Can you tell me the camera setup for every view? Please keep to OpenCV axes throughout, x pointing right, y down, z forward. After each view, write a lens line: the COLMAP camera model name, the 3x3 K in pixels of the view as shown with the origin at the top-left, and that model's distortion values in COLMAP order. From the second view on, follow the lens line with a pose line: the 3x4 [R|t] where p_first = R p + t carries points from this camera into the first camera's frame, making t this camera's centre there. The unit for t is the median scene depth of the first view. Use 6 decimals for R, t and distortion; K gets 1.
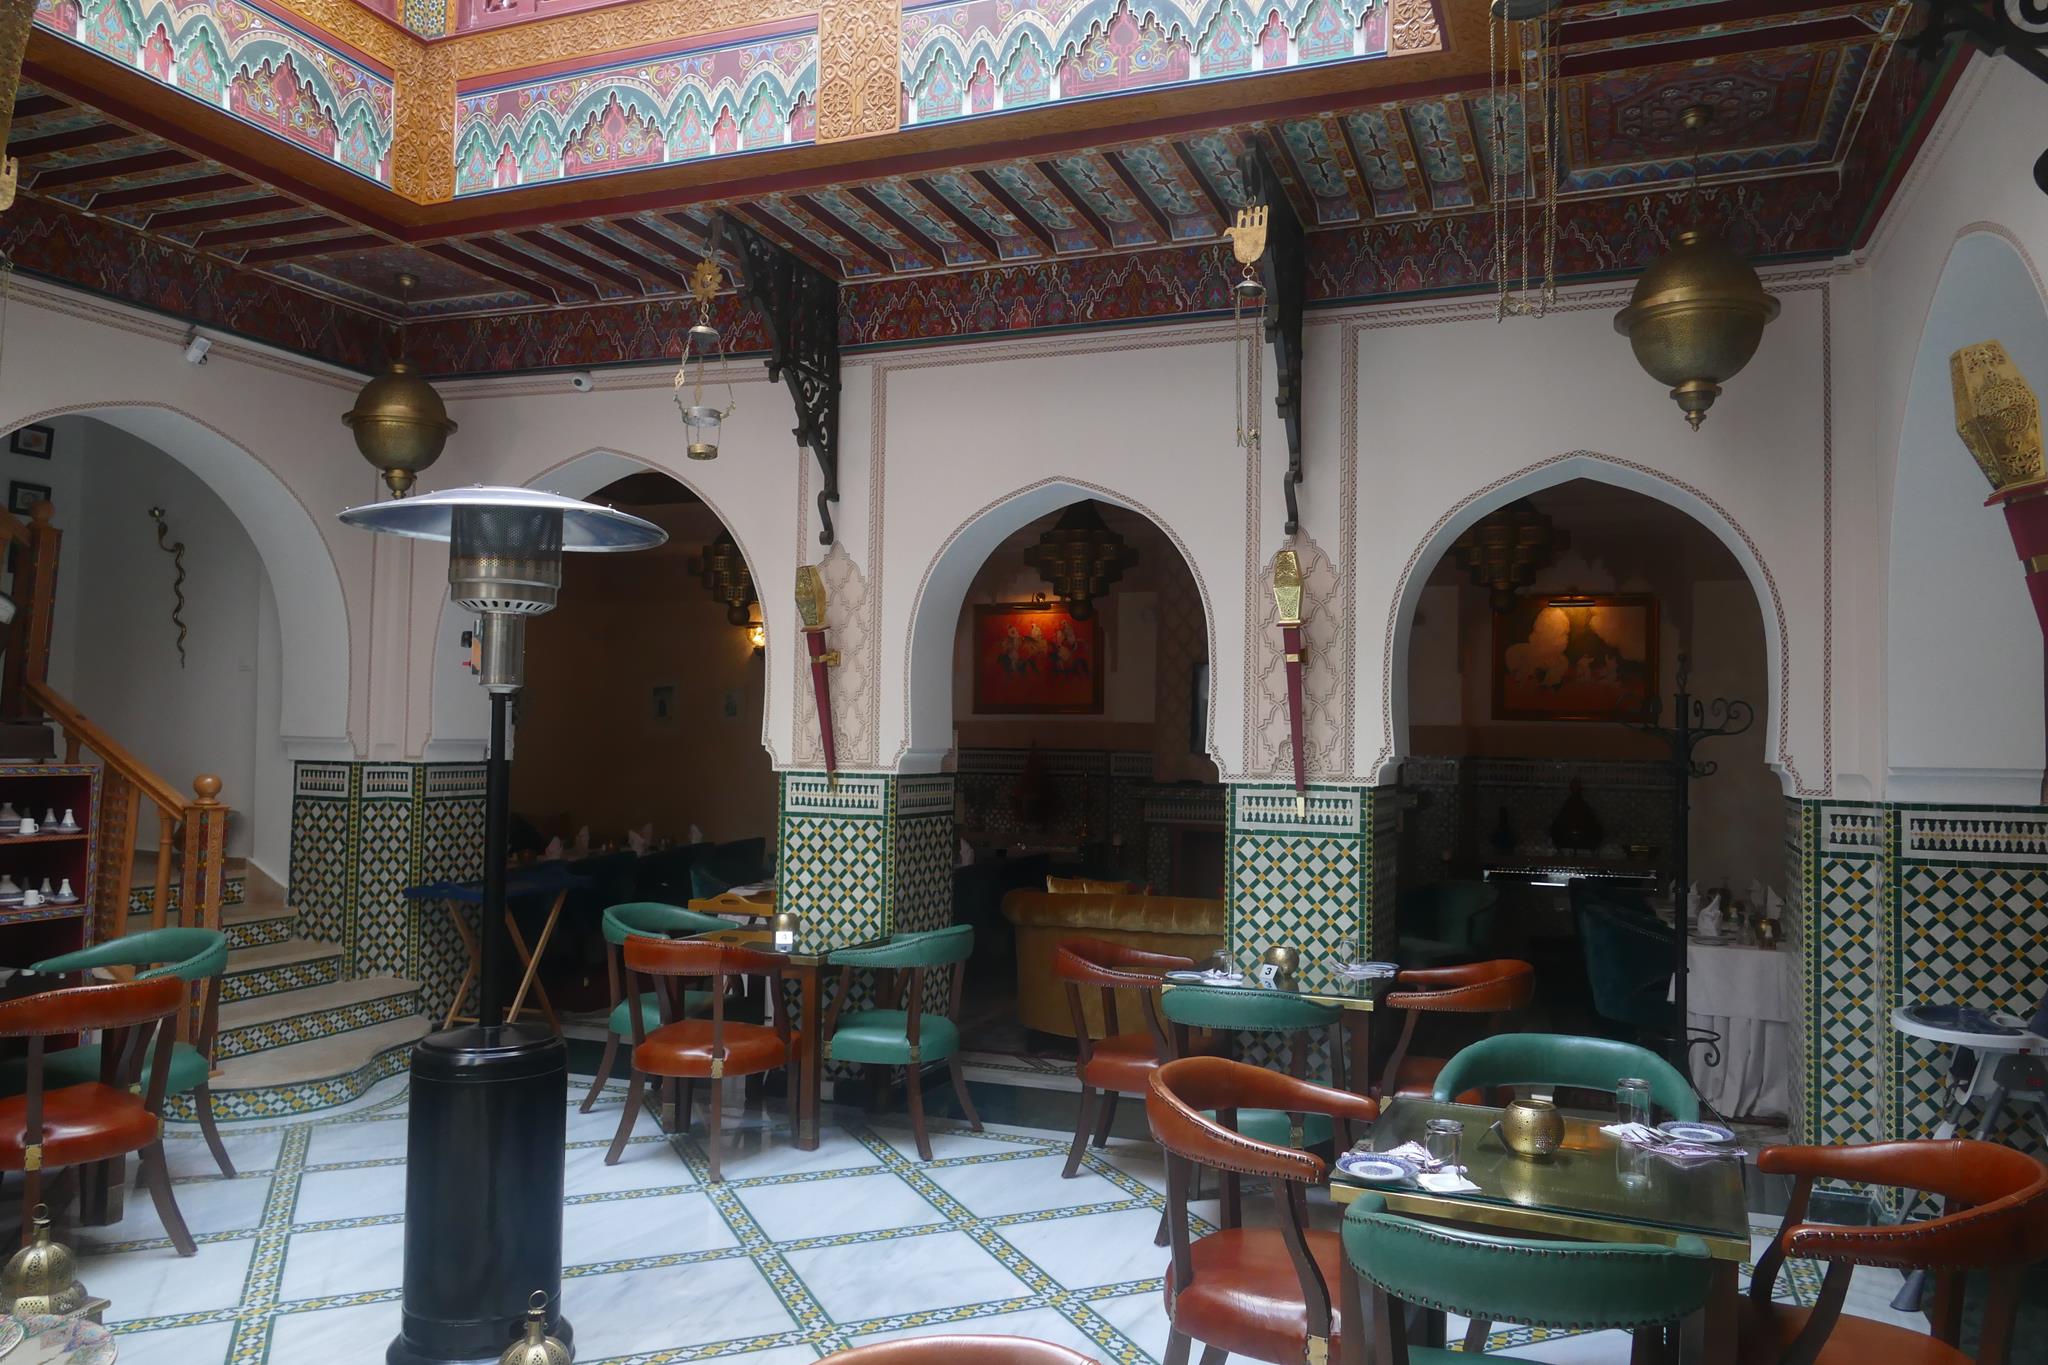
lens RADIAL K [[1451.8, 0, 1023.1], [0, 1451.8, 679.2], [0, 0, 1]] dist [-0.000555, 0.003616]
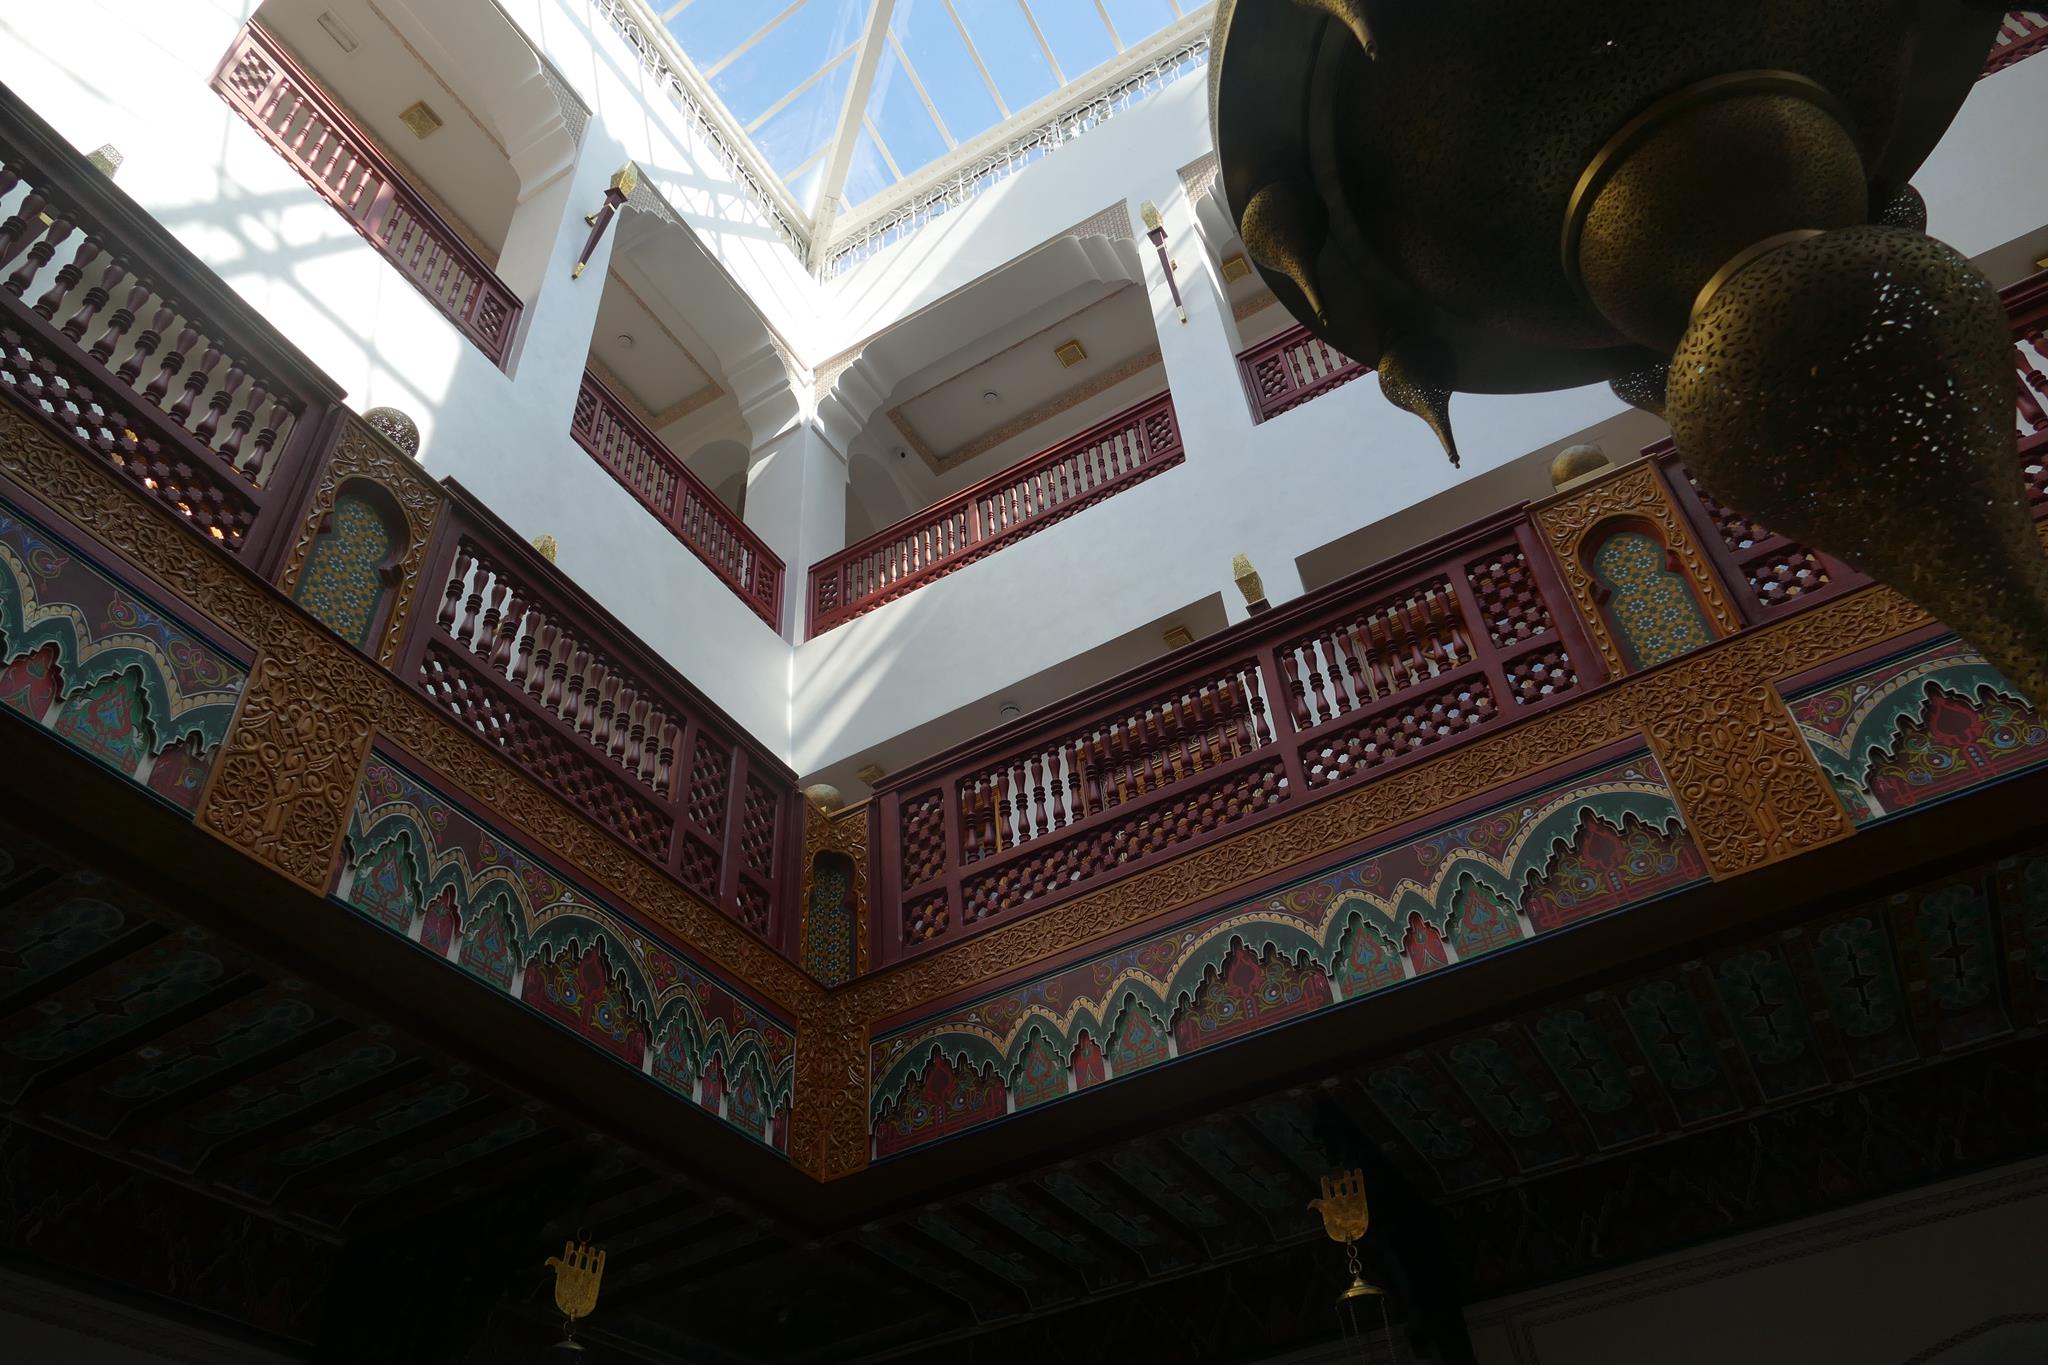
lens RADIAL K [[1451.8, 0, 1027.8], [0, 1451.8, 684.4], [0, 0, 1]] dist [-0.000555, 0.003616]
pose [[0.140465, 0.656047, 0.741534, -0.565729], [0.052888, 0.742918, -0.667290, -0.016486], [-0.988672, 0.132949, 0.069657, 0.653279]]
